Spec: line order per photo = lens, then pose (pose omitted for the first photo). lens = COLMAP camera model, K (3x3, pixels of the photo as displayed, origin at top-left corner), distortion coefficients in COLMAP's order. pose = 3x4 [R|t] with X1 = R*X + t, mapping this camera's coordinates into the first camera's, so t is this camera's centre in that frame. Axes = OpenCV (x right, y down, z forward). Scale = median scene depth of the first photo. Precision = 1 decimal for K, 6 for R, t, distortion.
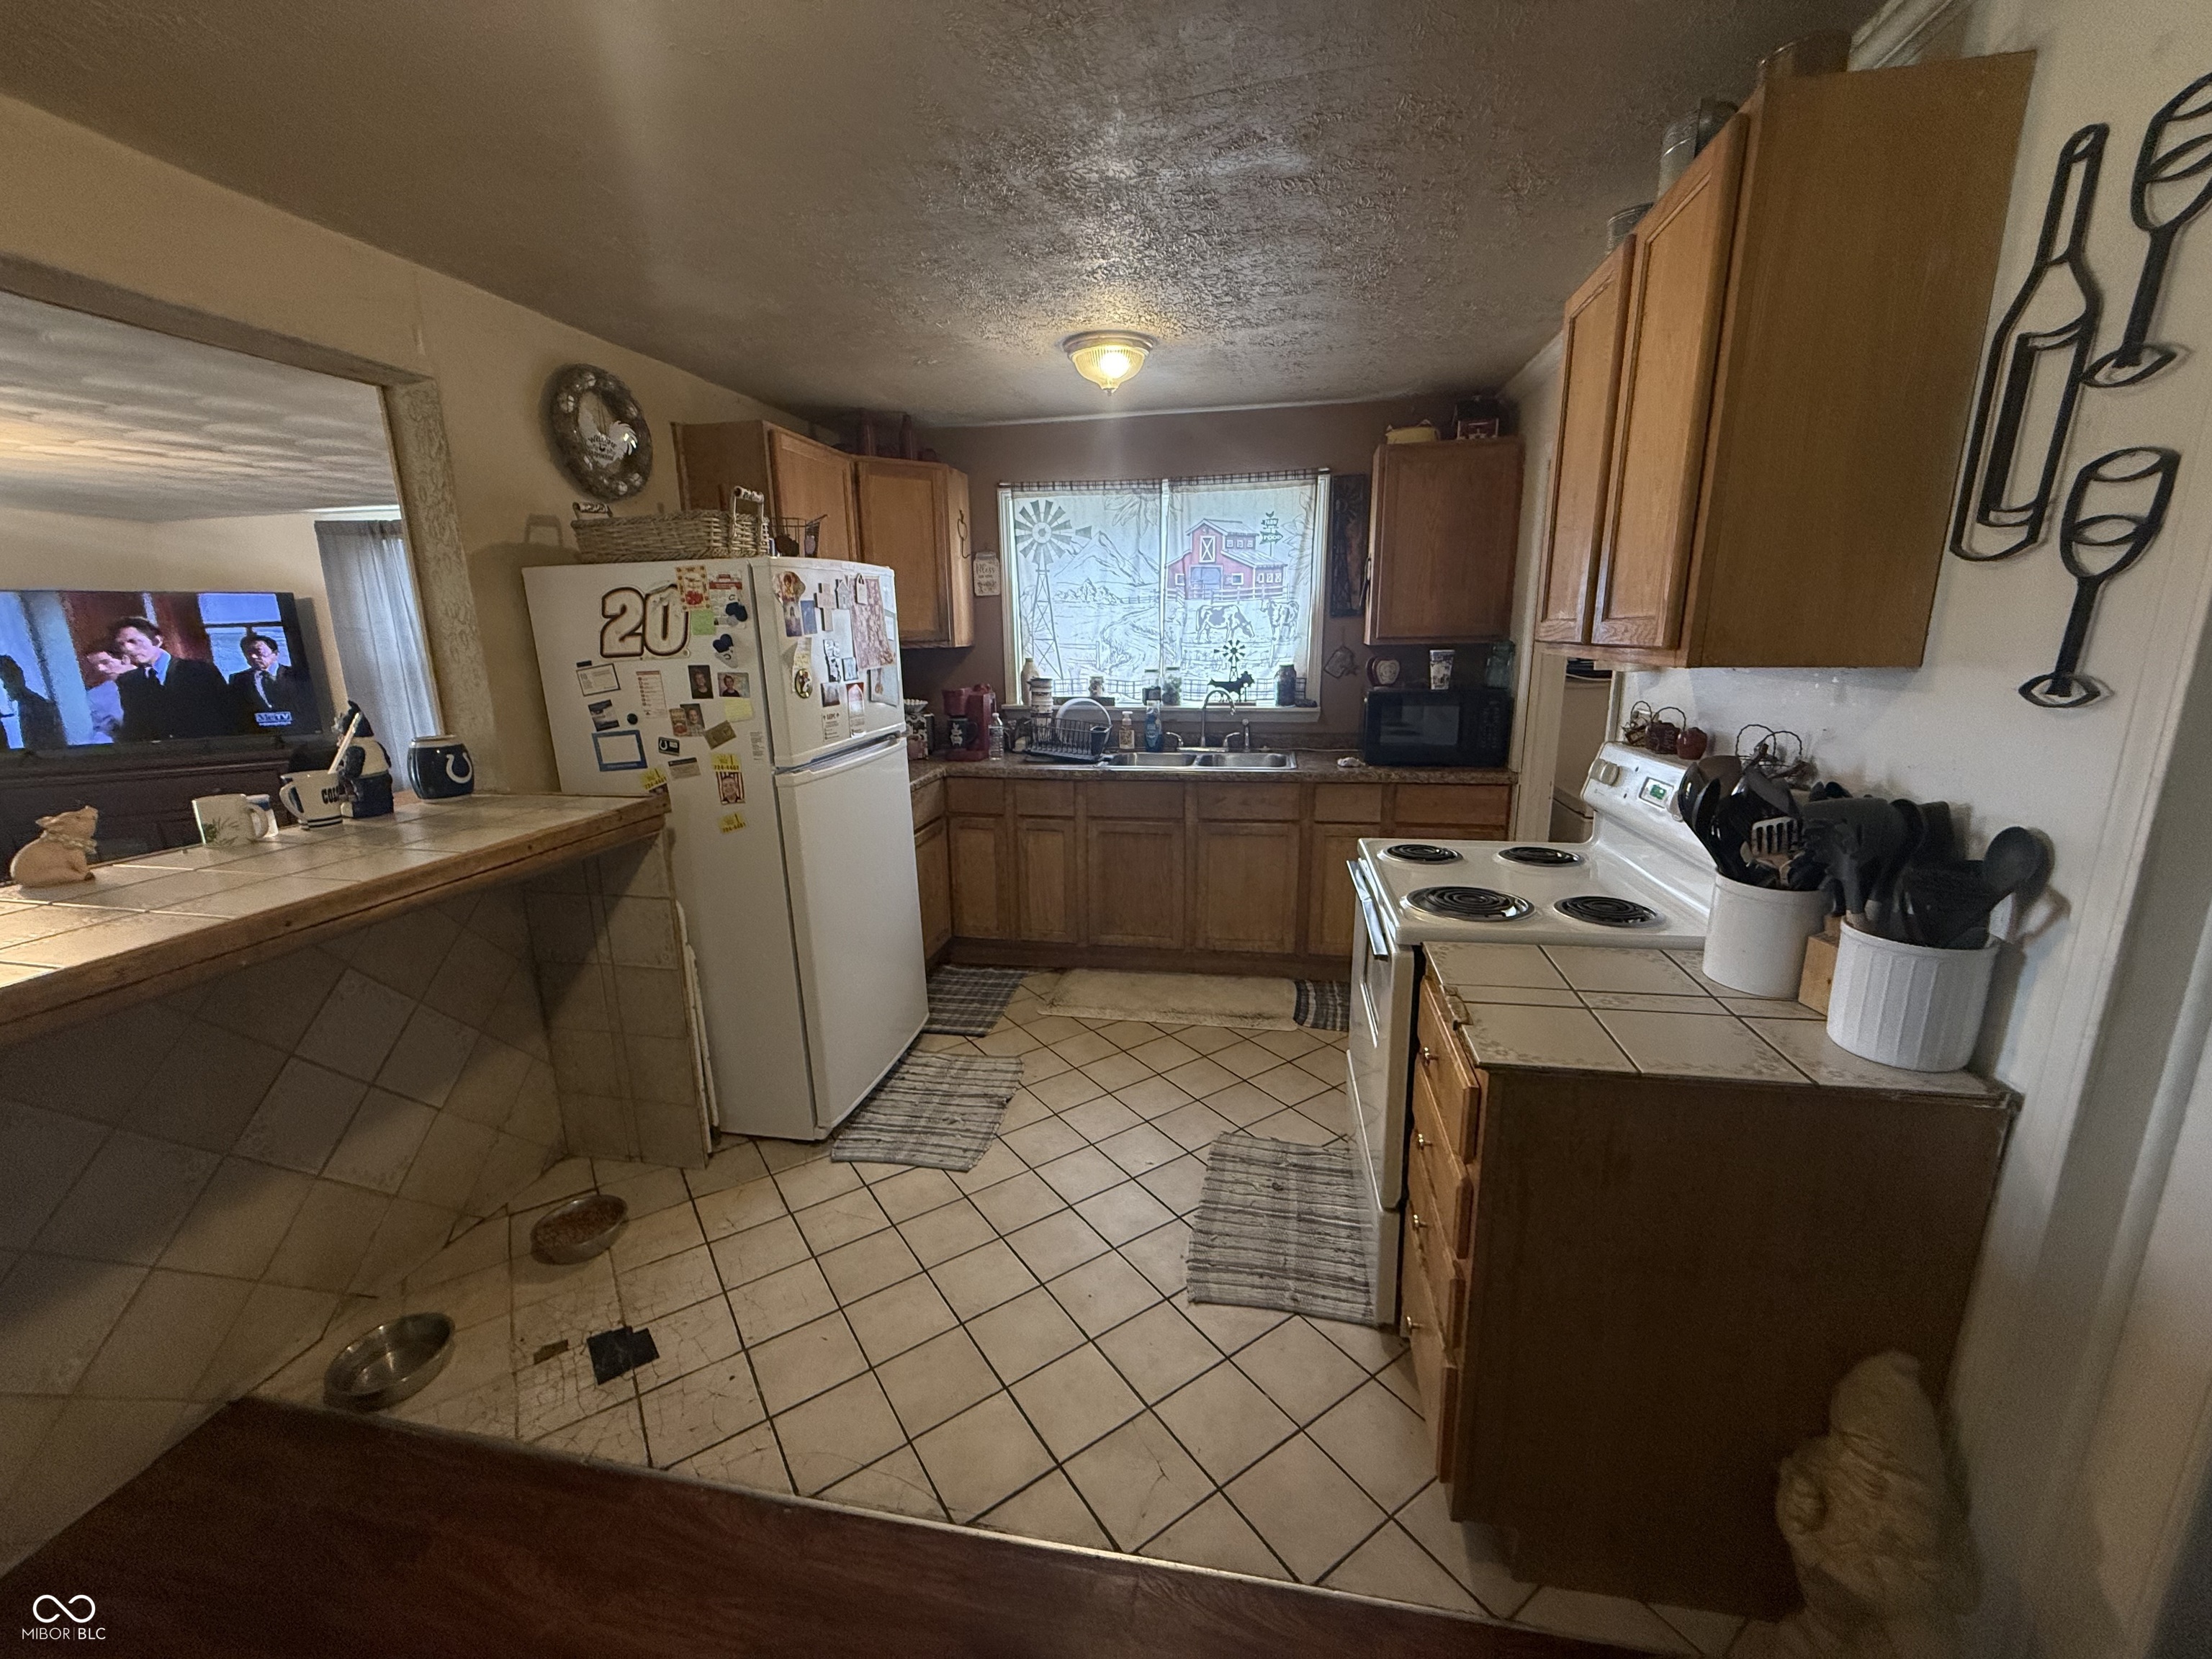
lens RADIAL K [[887.4, 0, 1105.7], [0, 887.4, 835.9], [0, 0, 1]] dist [-0.000400, 0.000011]
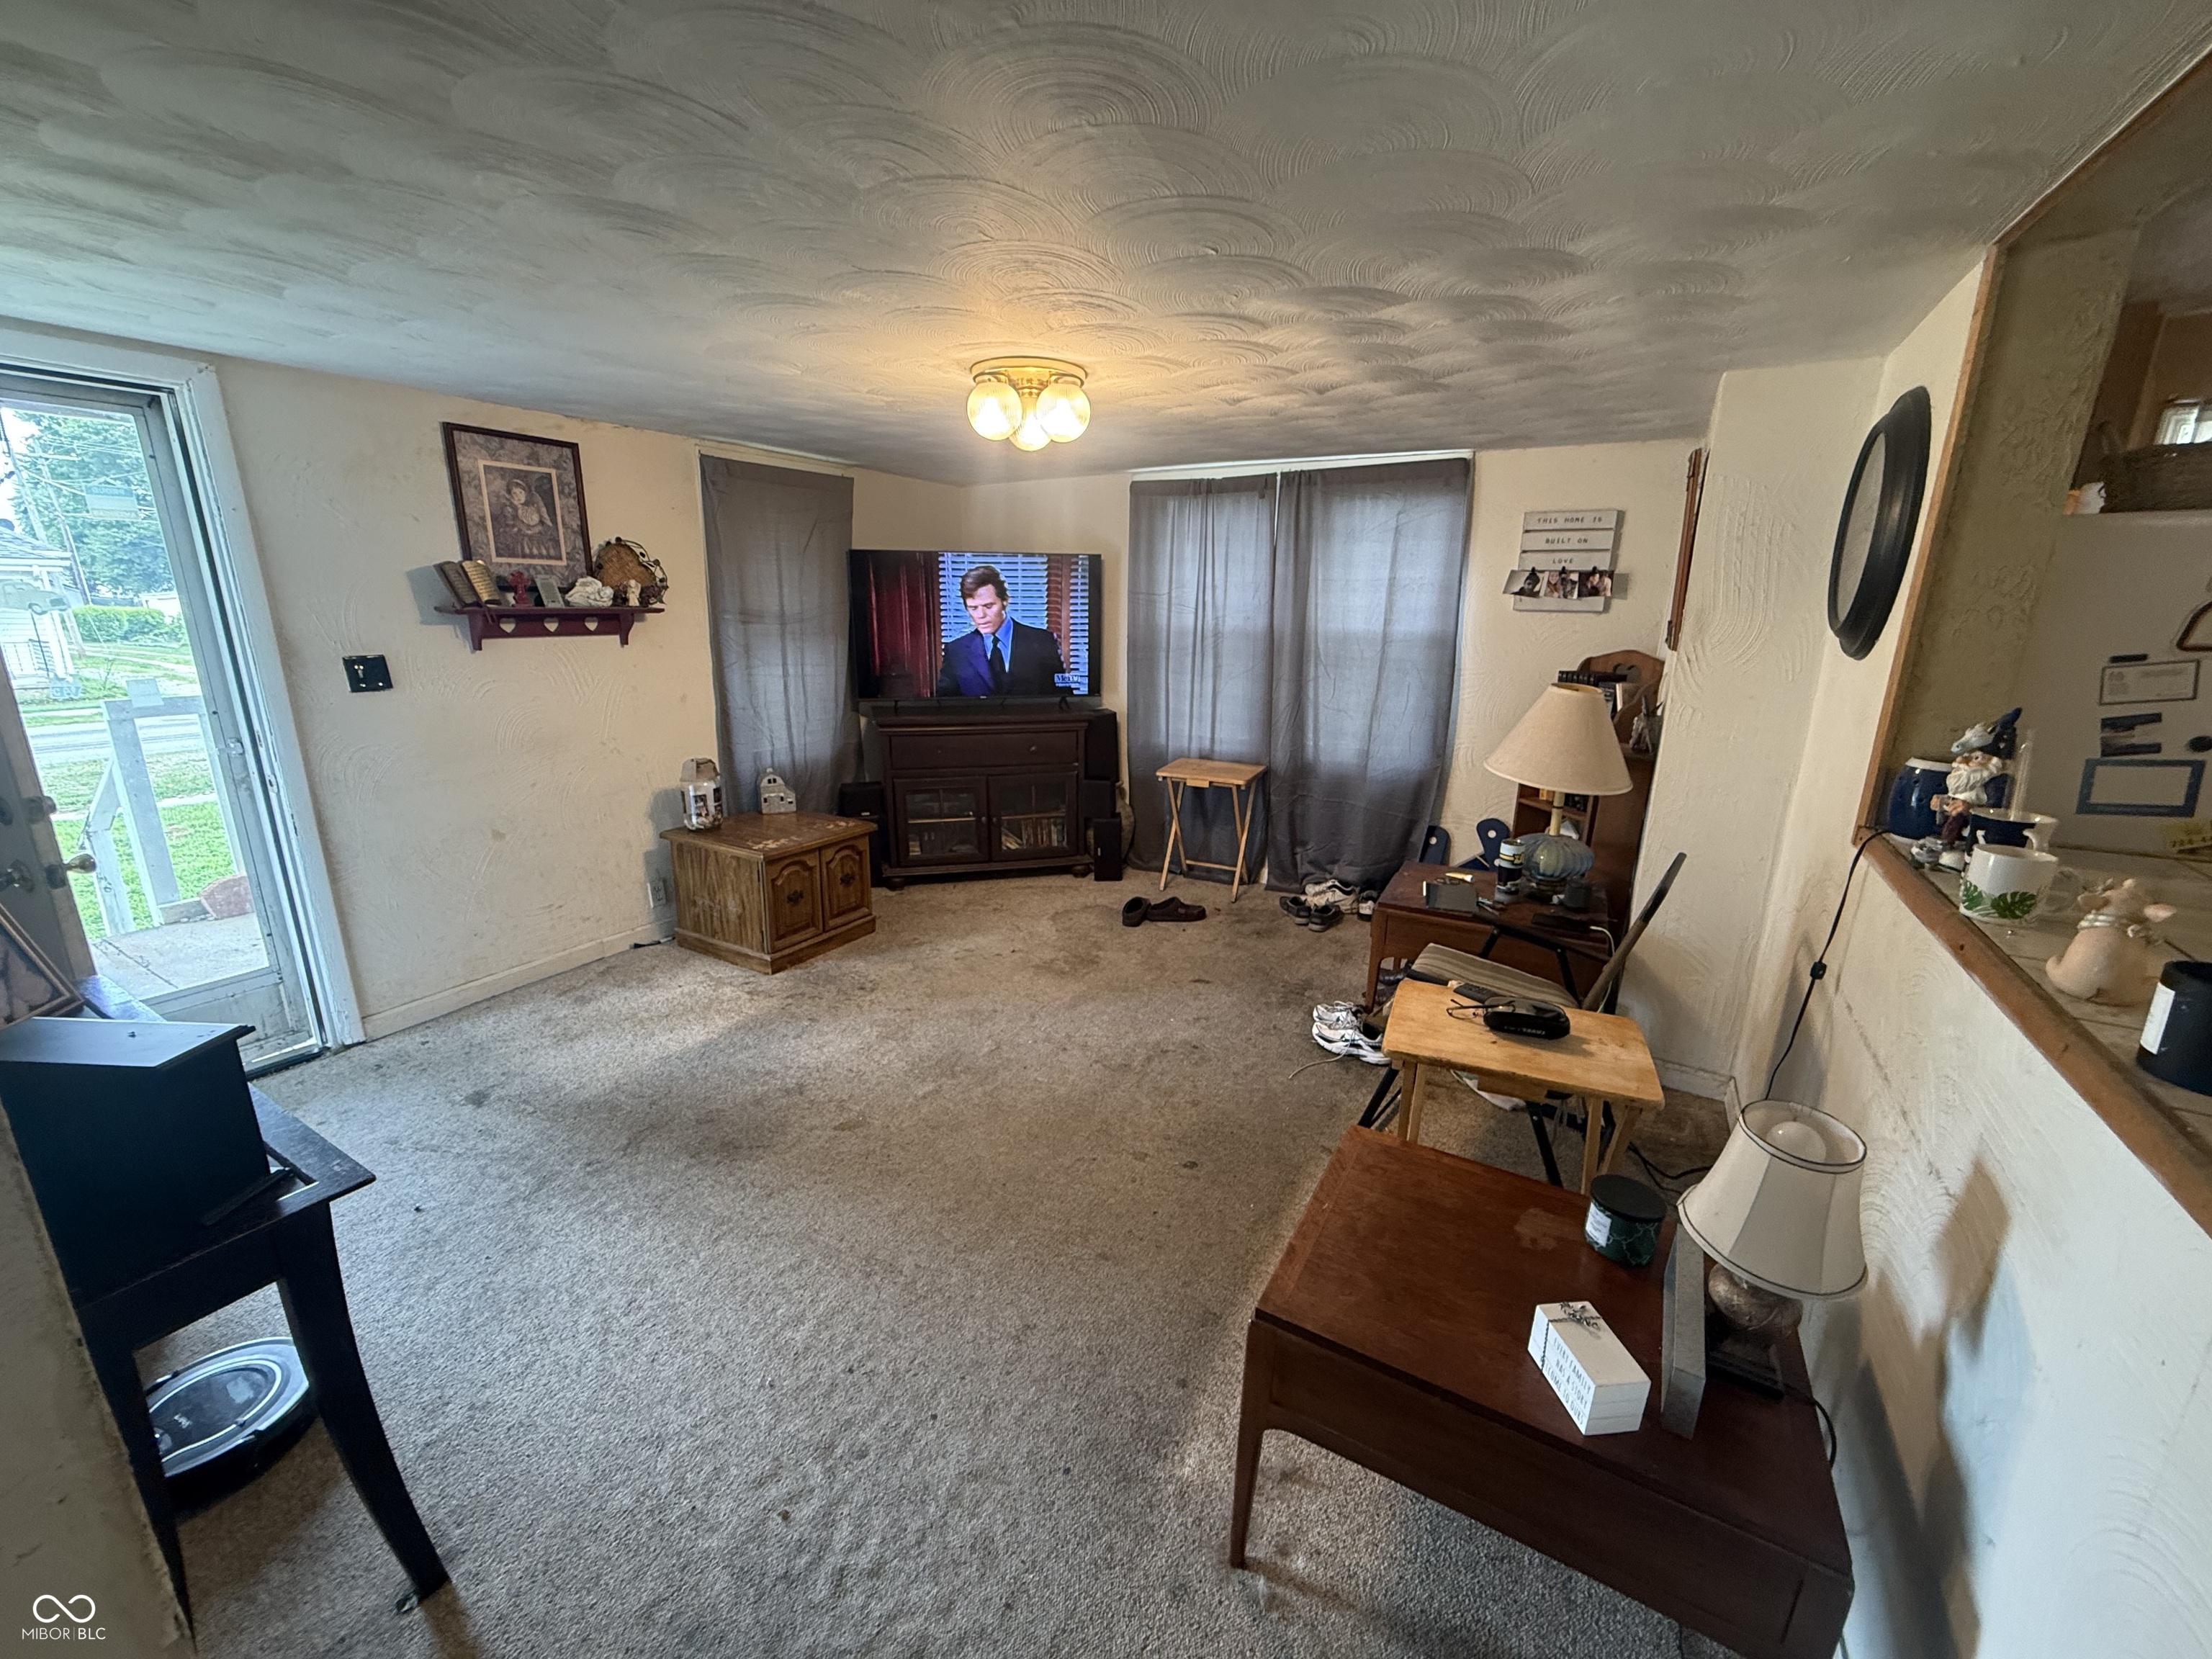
lens RADIAL K [[887.4, 0, 1102.9], [0, 887.4, 827.3], [0, 0, 1]] dist [-0.000400, 0.000011]
pose [[0.943310, 0.096962, -0.317434, -1.078726], [-0.088114, 0.995218, 0.042150, -0.024752], [0.320003, -0.011790, 0.947343, 0.106367]]
